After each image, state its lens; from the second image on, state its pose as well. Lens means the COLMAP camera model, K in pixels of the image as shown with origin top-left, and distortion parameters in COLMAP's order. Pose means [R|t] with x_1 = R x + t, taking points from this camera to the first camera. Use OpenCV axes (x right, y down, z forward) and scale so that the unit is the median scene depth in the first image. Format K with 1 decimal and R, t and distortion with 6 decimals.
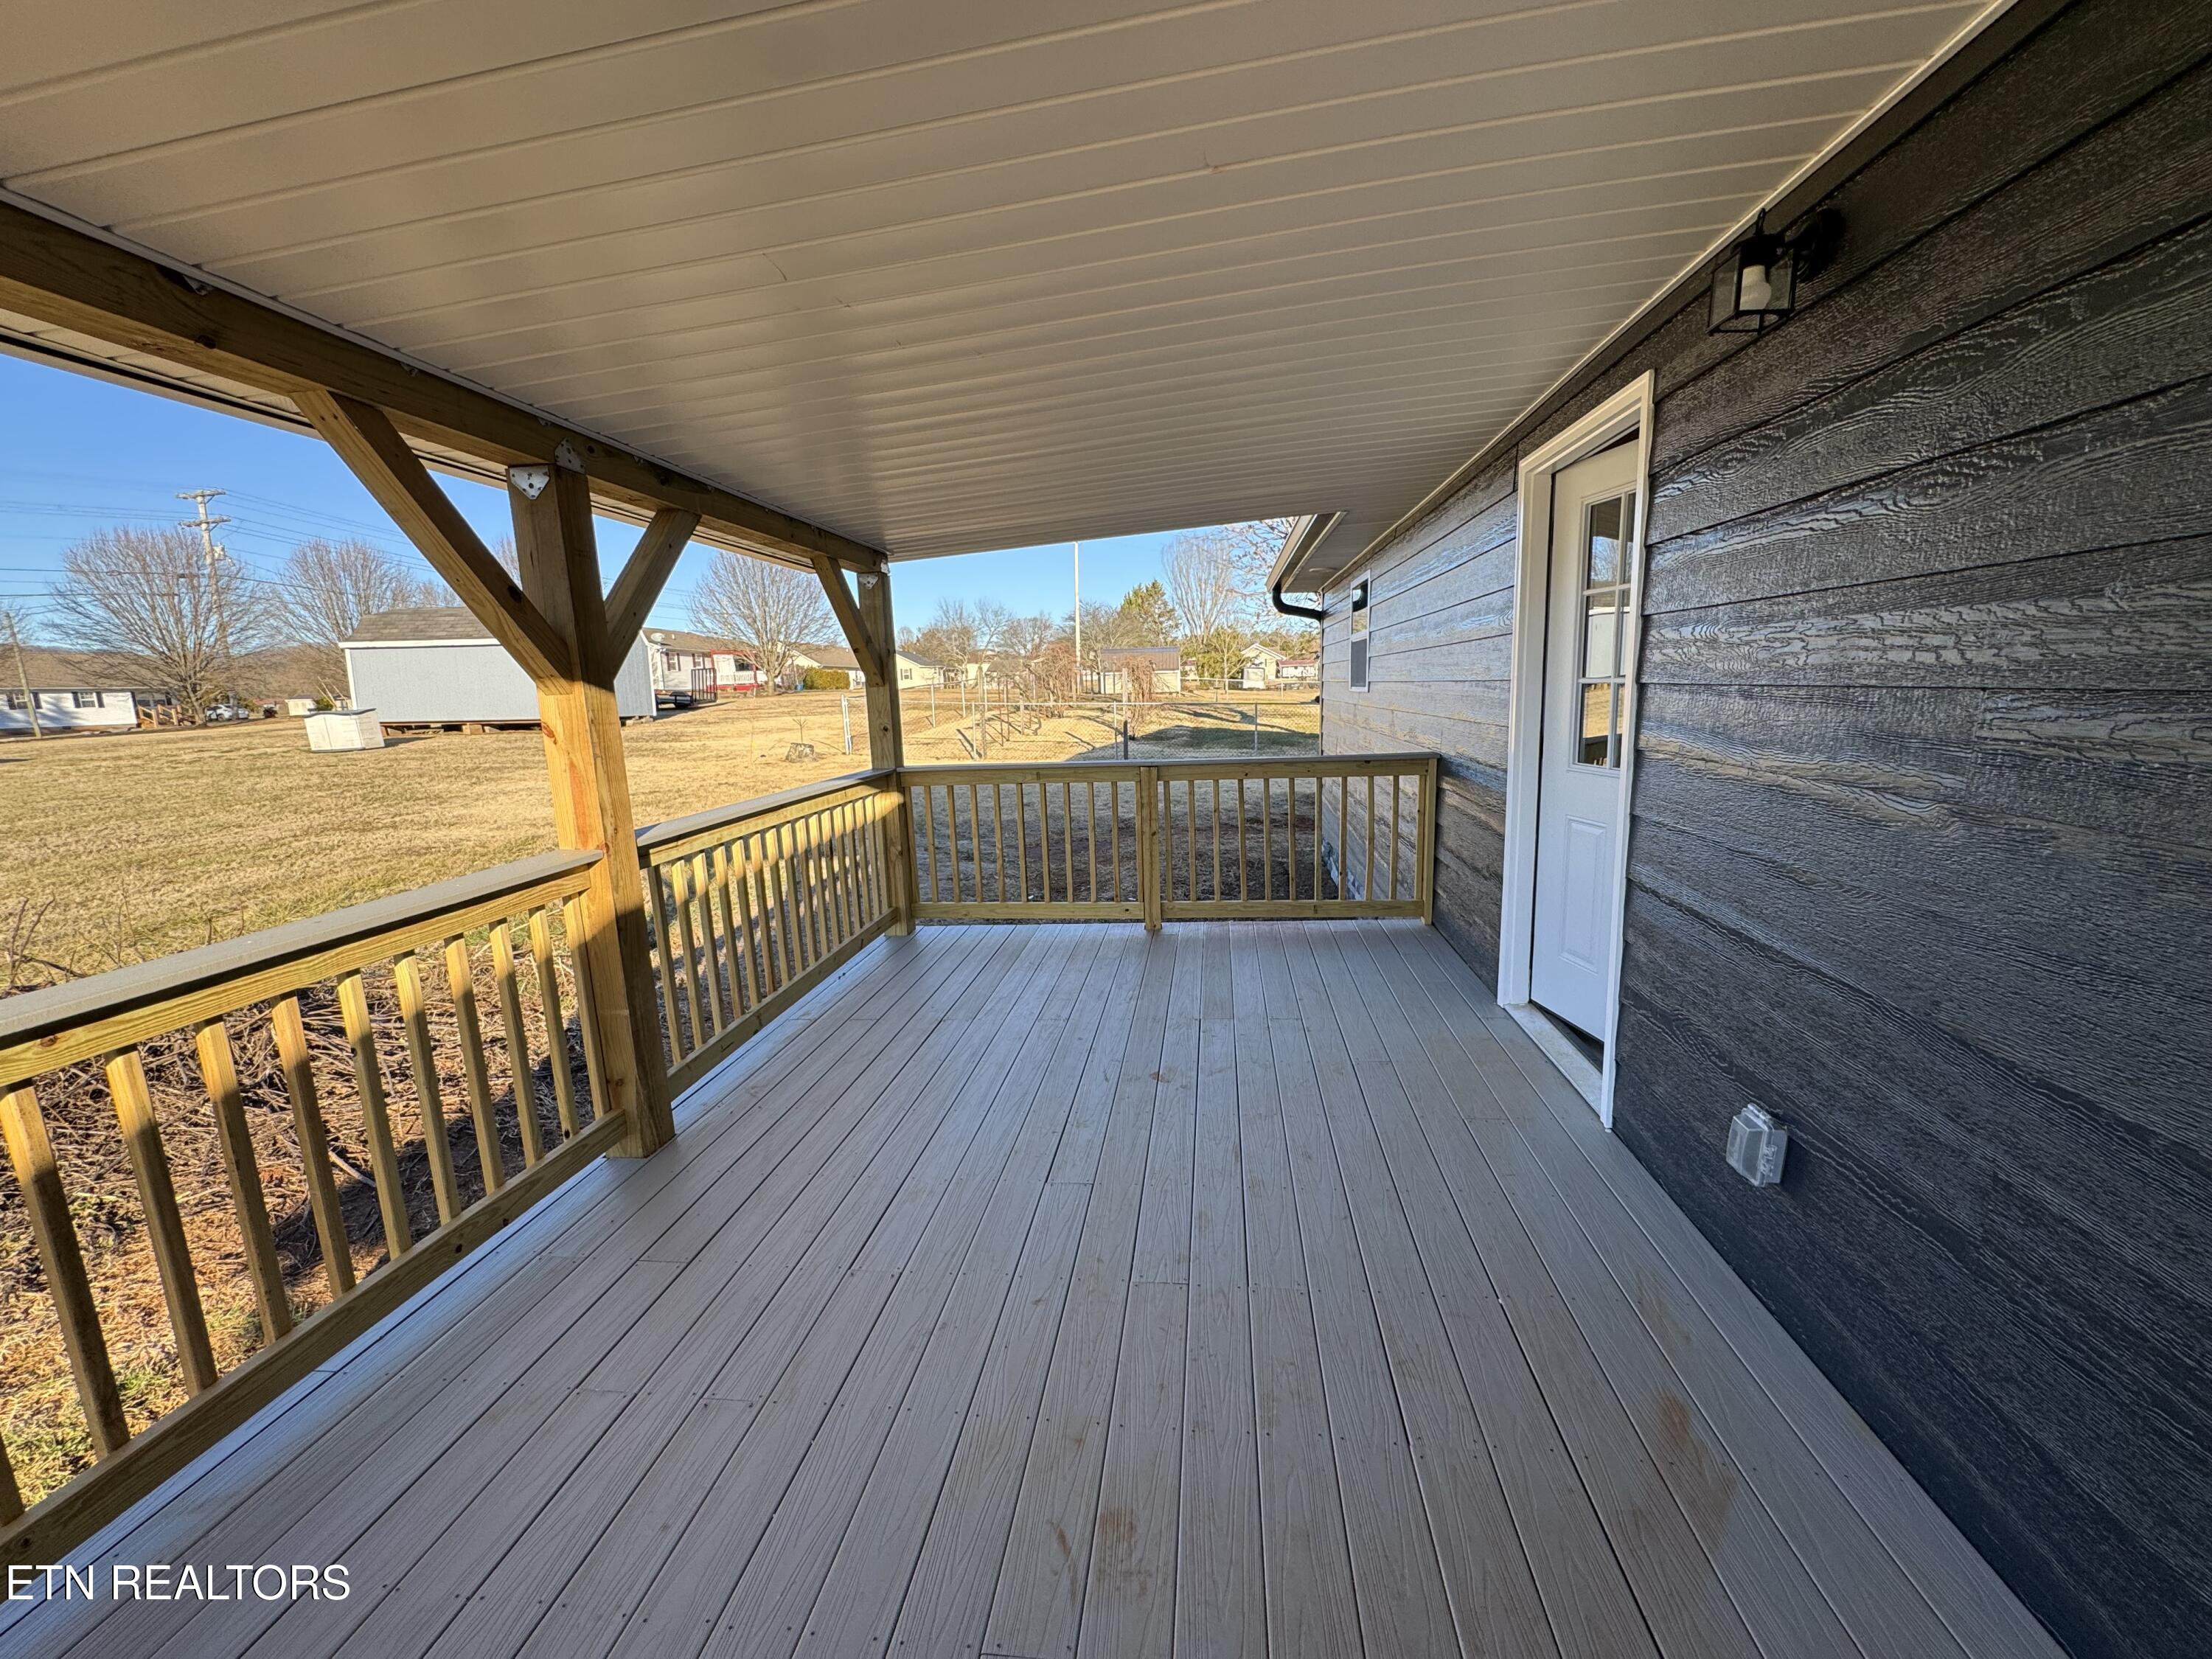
lens RADIAL K [[877.1, 0, 1106.0], [0, 877.1, 829.5], [0, 0, 1]] dist [-0.000788, -0.000355]
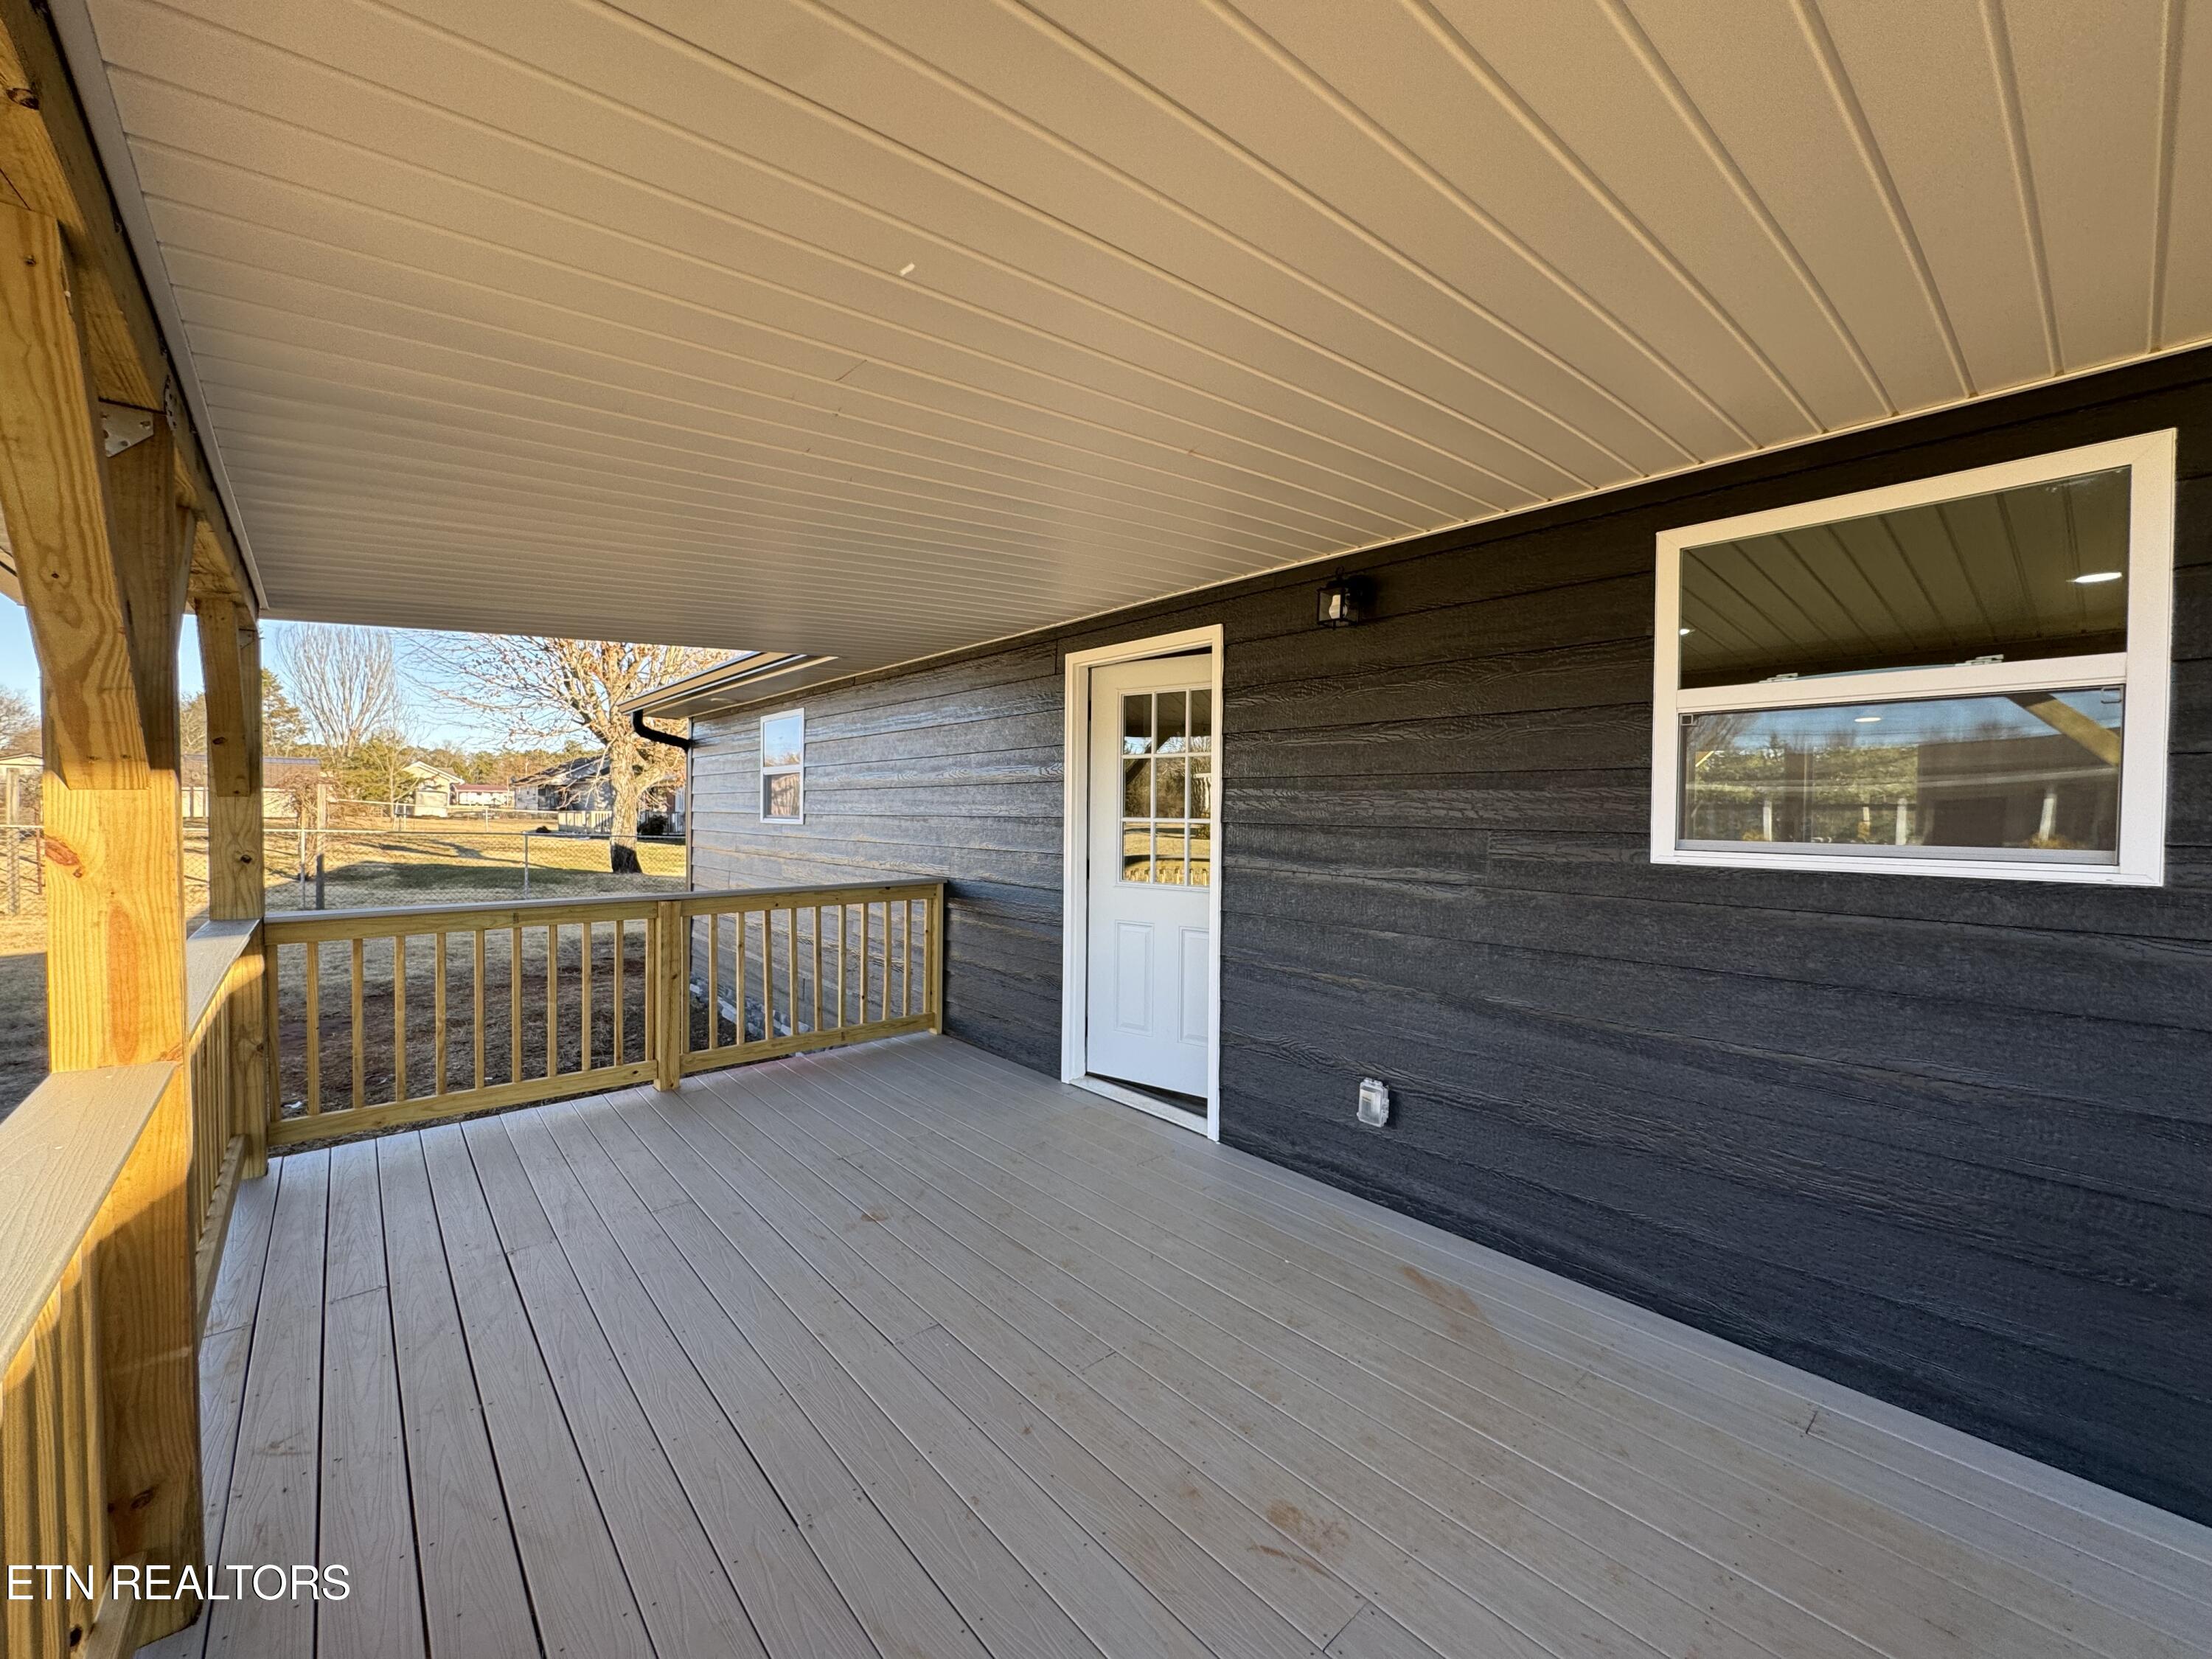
lens RADIAL K [[877.4, 0, 1106.0], [0, 877.4, 829.5], [0, 0, 1]] dist [-0.000912, 0.001172]
pose [[0.672169, 0.022091, 0.740068, -0.566425], [0.091316, 0.989450, -0.112473, -0.005341], [-0.734745, 0.143181, 0.663061, 0.142301]]
